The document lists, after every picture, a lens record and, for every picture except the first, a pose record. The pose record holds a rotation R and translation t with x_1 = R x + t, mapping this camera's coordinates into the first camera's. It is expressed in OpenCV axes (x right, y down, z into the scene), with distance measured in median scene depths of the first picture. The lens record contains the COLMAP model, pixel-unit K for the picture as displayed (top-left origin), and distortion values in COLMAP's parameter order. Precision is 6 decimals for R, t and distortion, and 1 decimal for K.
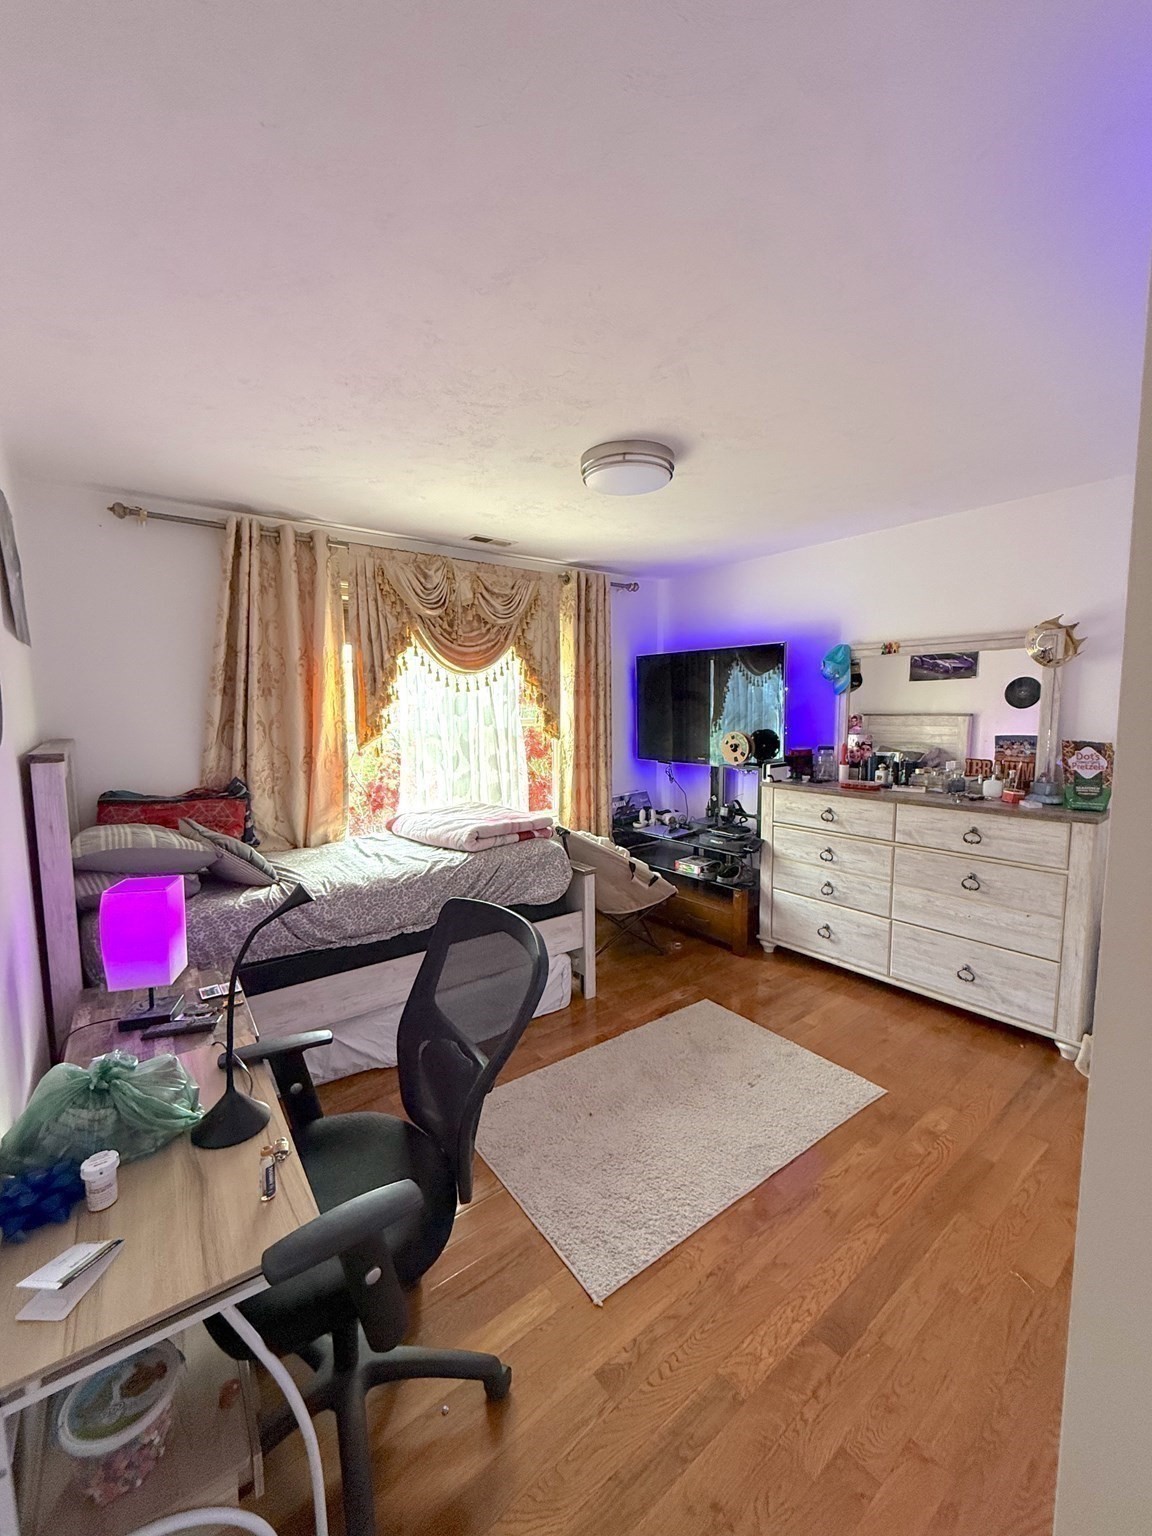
lens RADIAL K [[613.1, 0, 585.0], [0, 613.1, 765.9], [0, 0, 1]] dist [-0.000010, -0.000008]
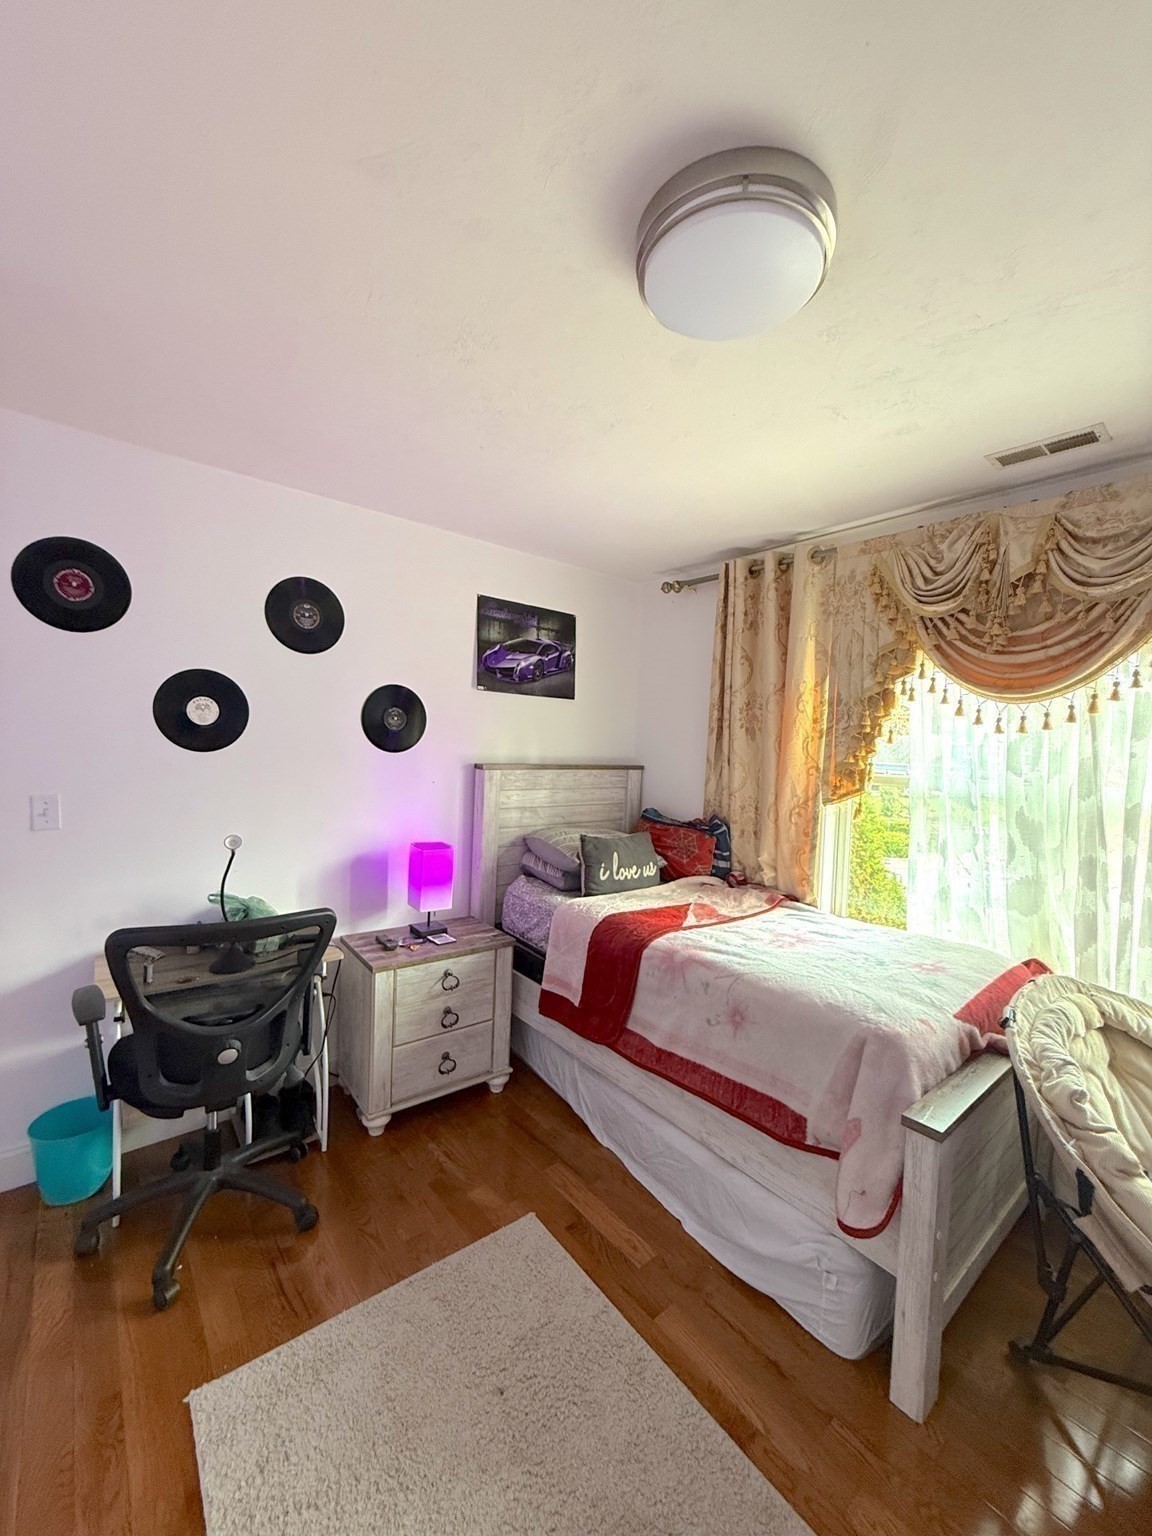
lens RADIAL K [[613.1, 0, 585.0], [0, 613.1, 765.9], [0, 0, 1]] dist [-0.000010, -0.000008]
pose [[0.025176, 0.047503, -0.998554, 0.401198], [-0.139187, 0.989308, 0.043554, -0.067621], [0.989946, 0.137890, 0.031519, 0.664696]]
